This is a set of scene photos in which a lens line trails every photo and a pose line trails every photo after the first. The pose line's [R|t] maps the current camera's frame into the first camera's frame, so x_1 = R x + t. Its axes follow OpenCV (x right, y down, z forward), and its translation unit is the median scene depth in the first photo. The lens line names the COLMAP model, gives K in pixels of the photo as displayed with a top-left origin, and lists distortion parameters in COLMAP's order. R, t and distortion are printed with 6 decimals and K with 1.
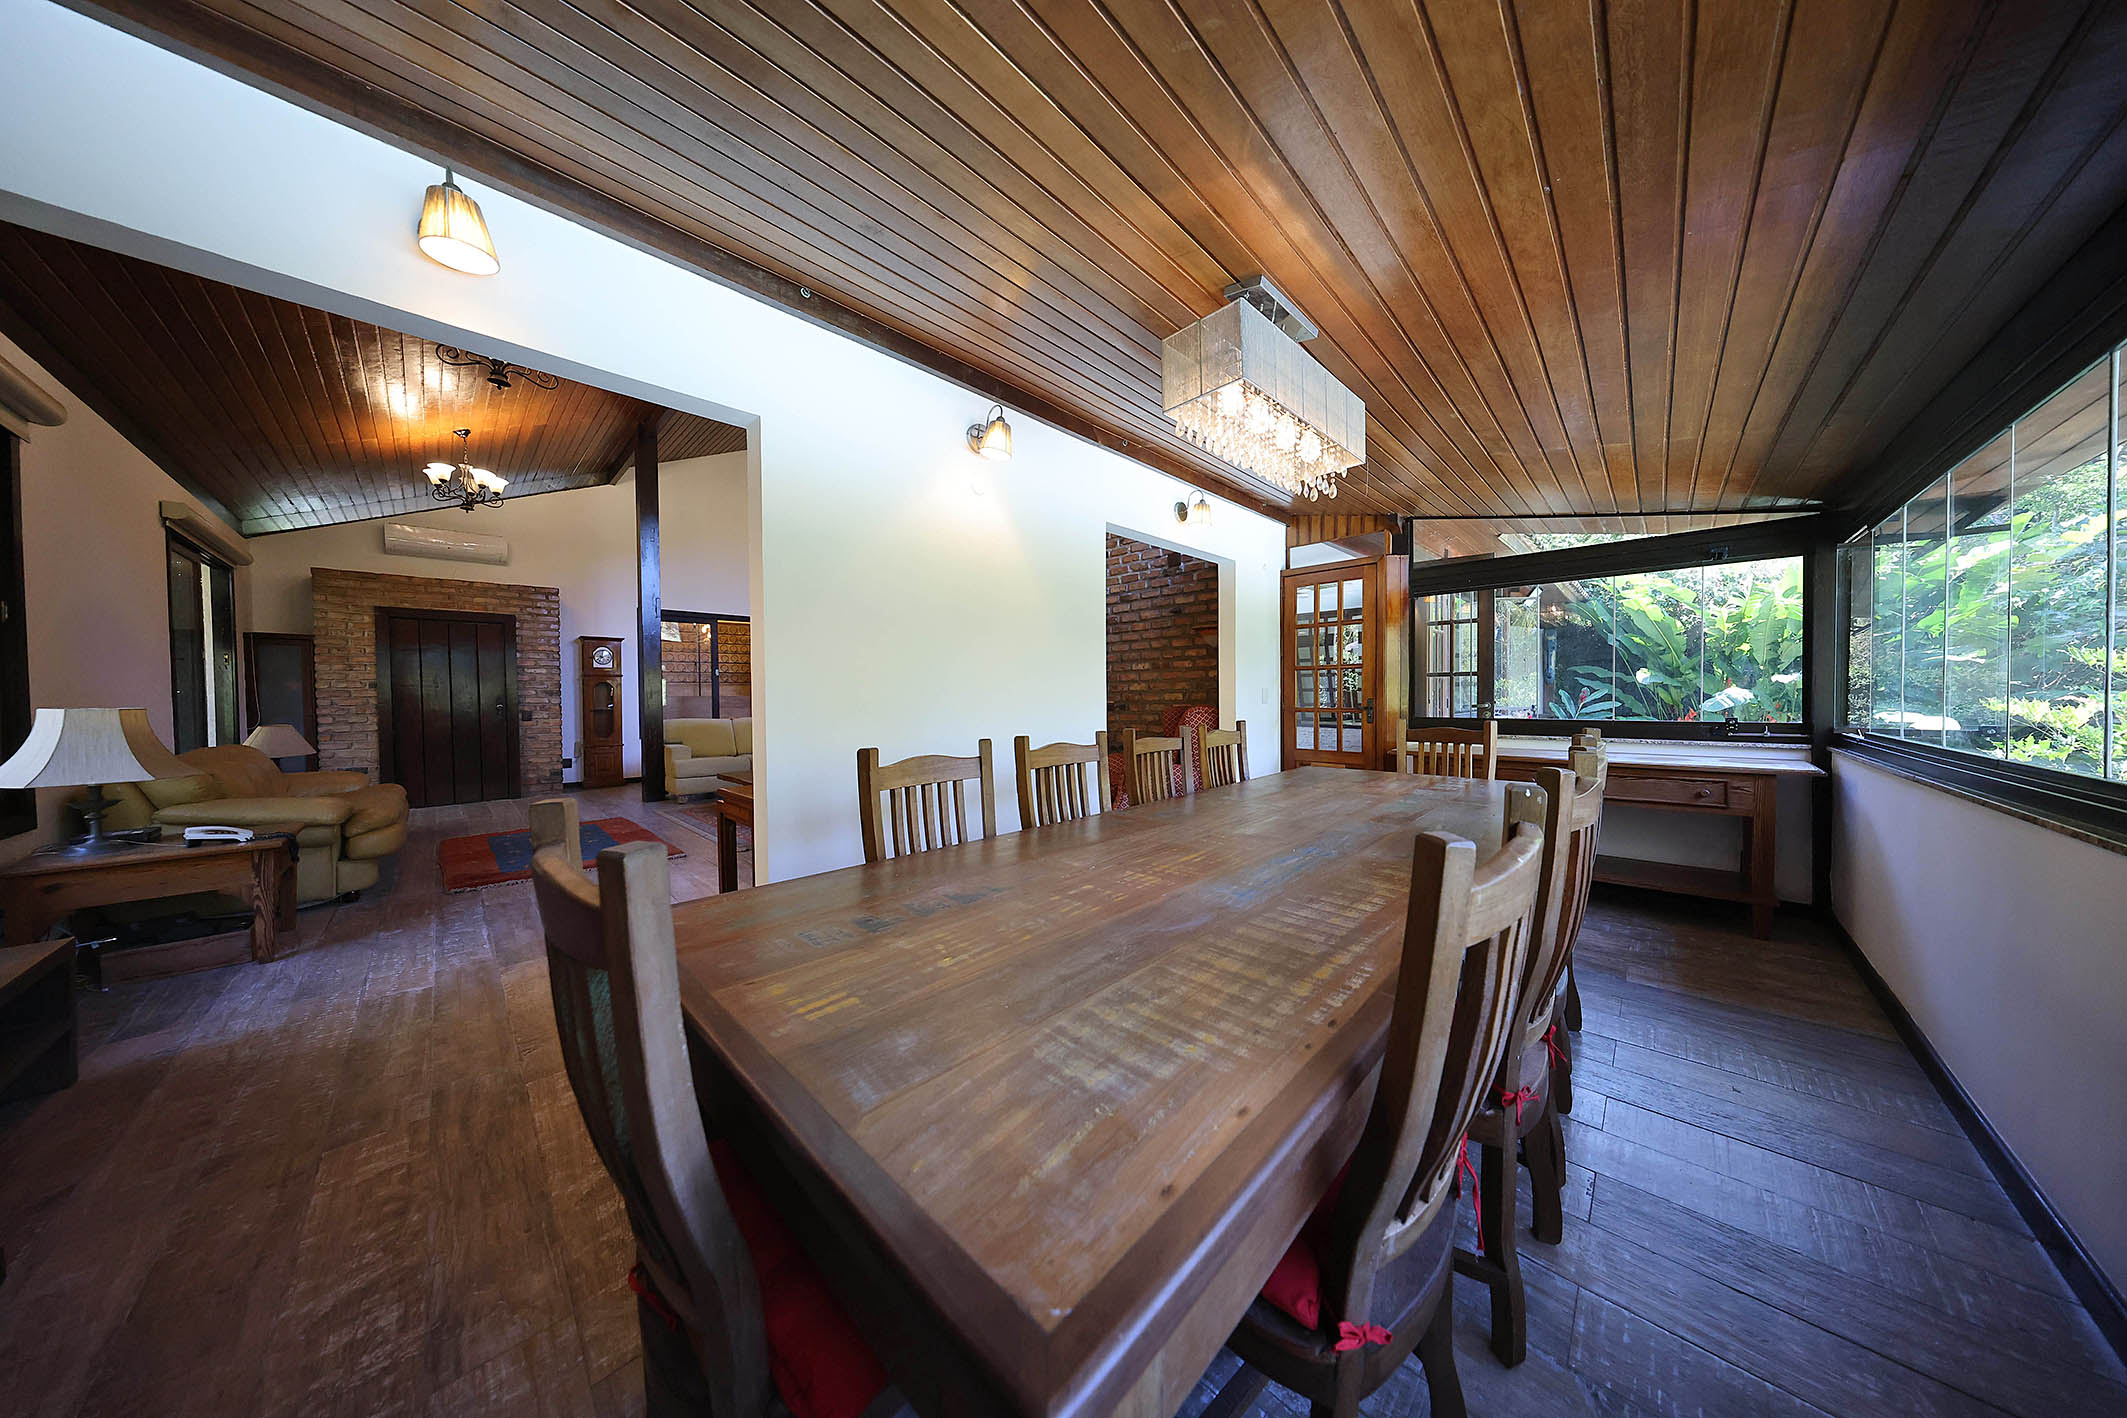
lens RADIAL K [[611.1, 0, 1076.6], [0, 611.1, 709.4], [0, 0, 1]] dist [-0.000019, 0.000015]
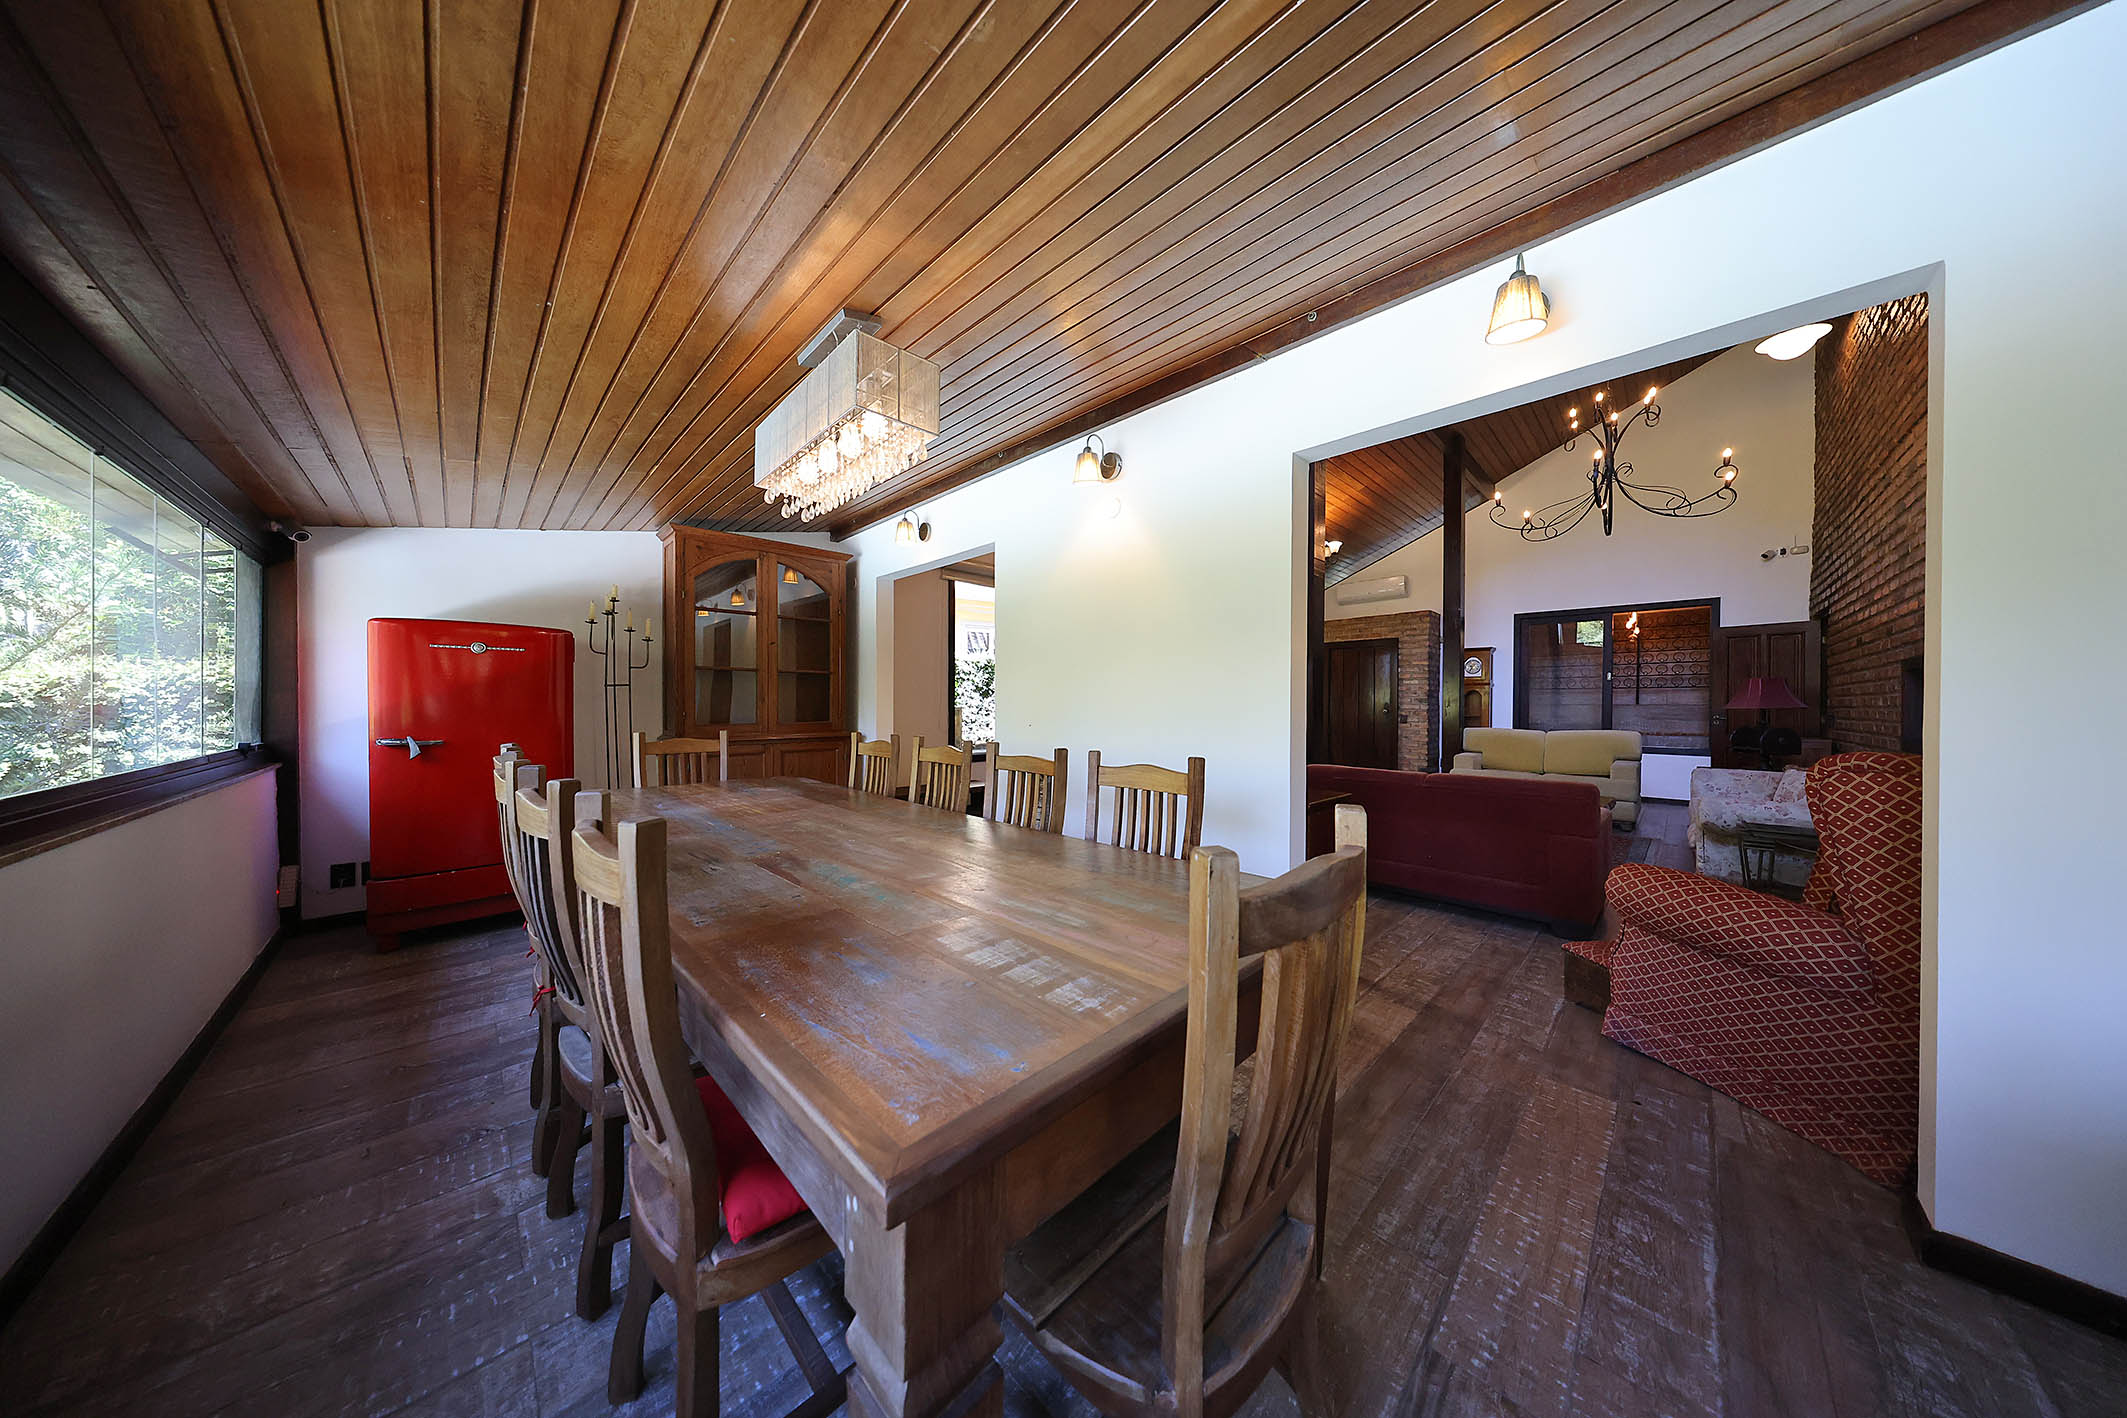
lens RADIAL K [[611.1, 0, 1057.4], [0, 611.1, 688.3], [0, 0, 1]] dist [-0.000019, 0.000015]
pose [[-0.026428, -0.019230, -0.999466, 0.392499], [-0.023532, 0.999550, -0.018609, -0.015830], [0.999374, 0.023027, -0.026868, 0.415841]]
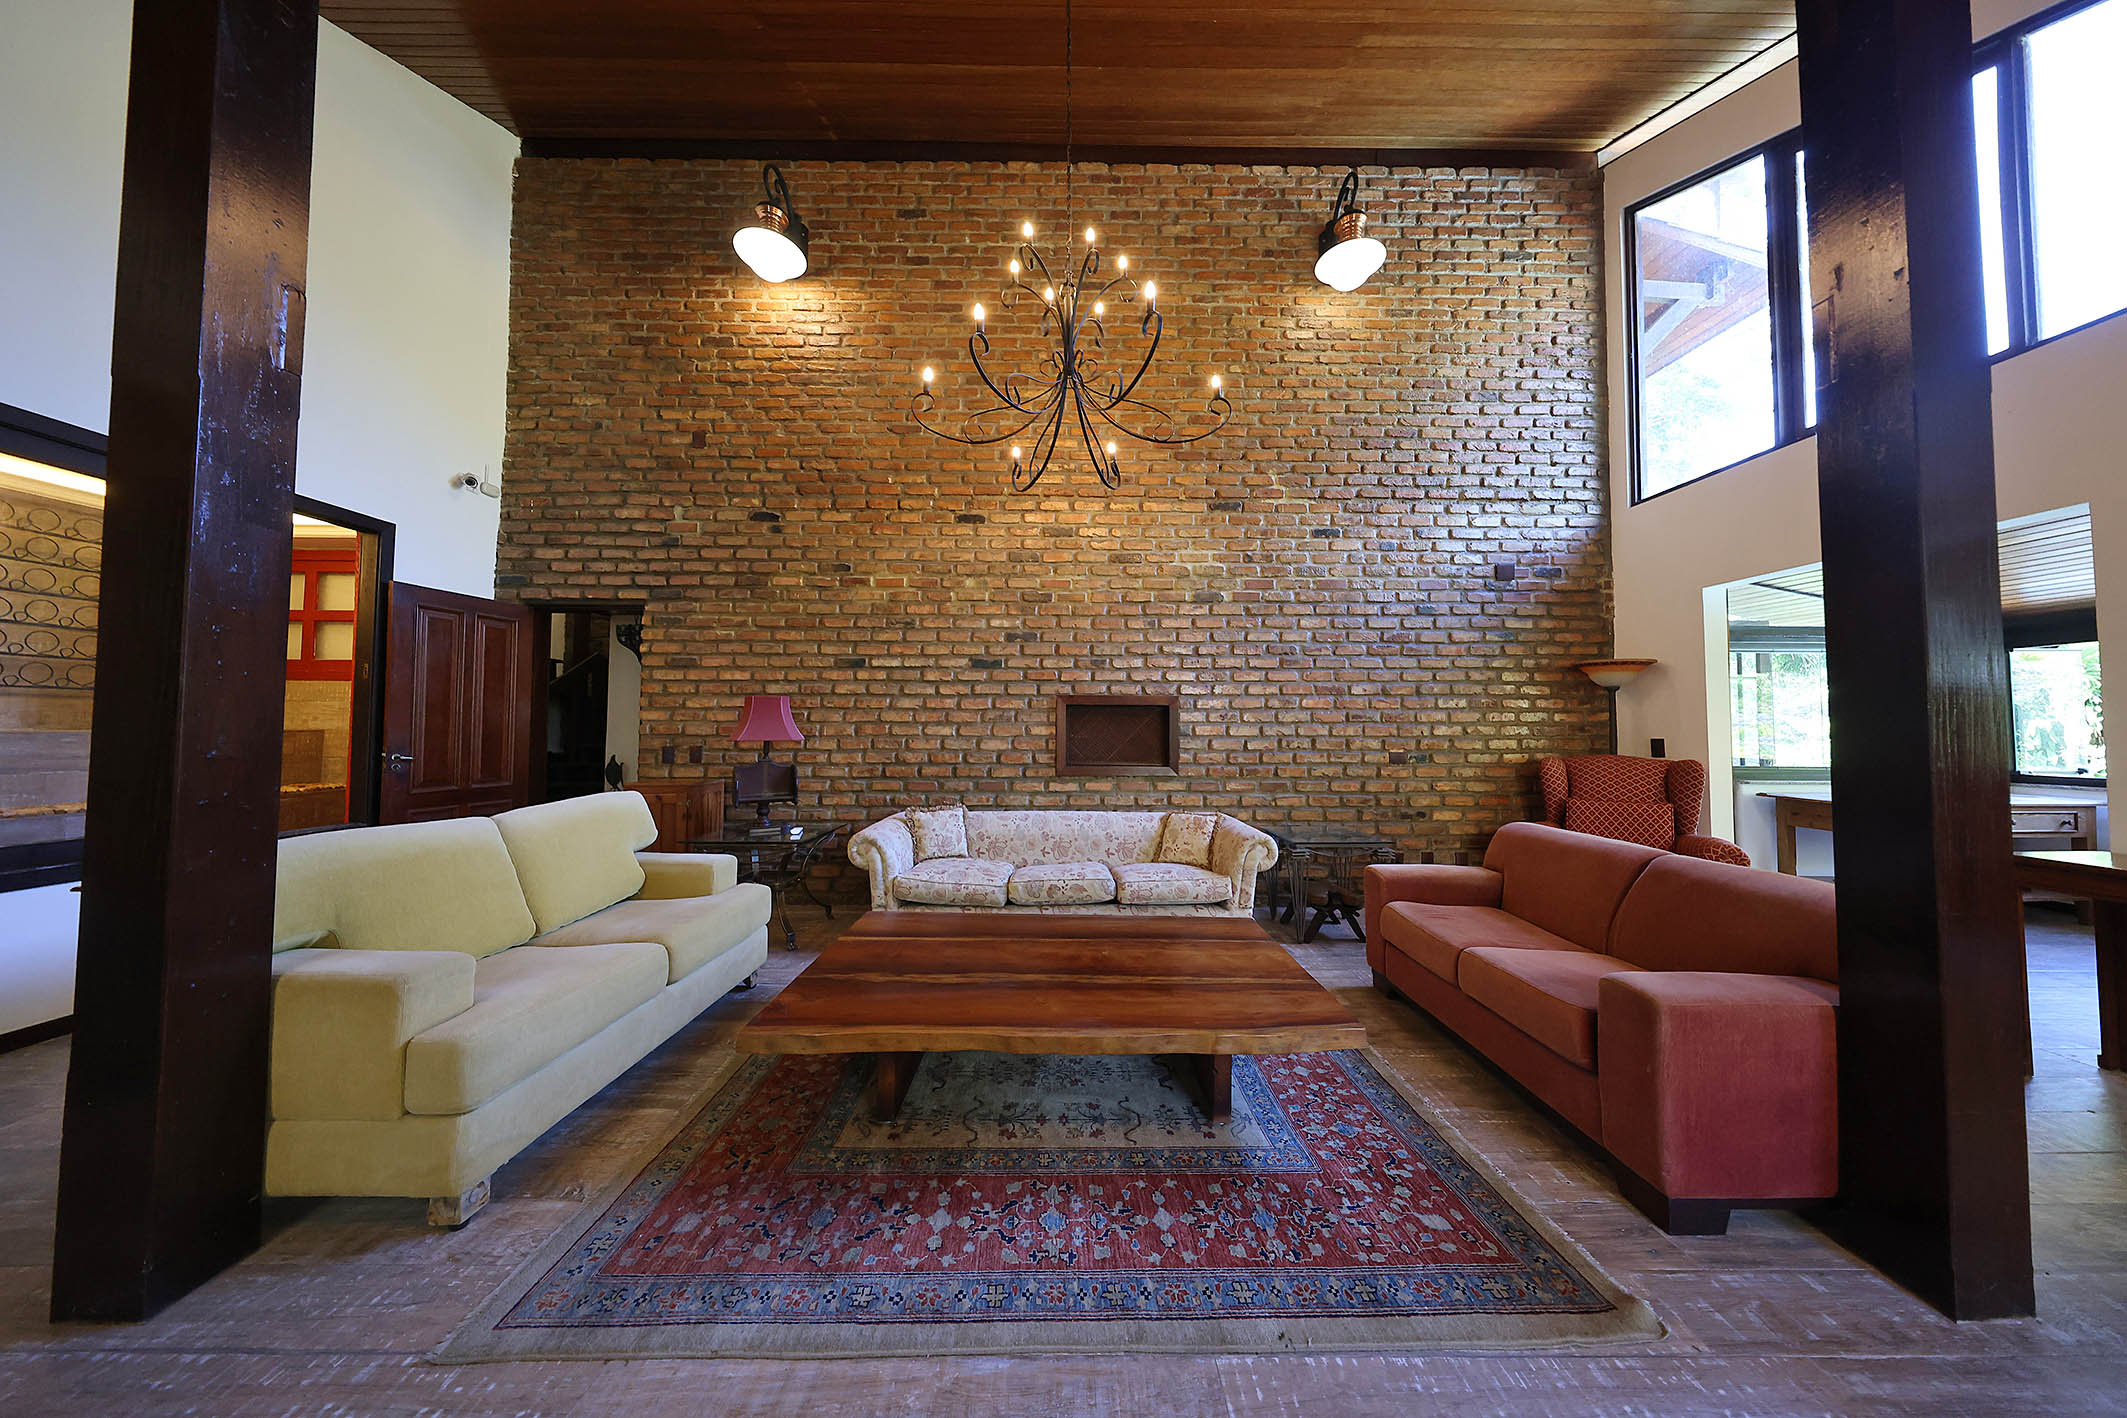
lens RADIAL K [[611.1, 0, 1068.1], [0, 611.1, 708.5], [0, 0, 1]] dist [-0.000019, 0.000015]
pose [[0.719561, 0.037136, 0.693436, -0.717000], [0.003347, 0.998372, -0.056940, -0.021742], [-0.694421, 0.043293, 0.718265, 0.748742]]
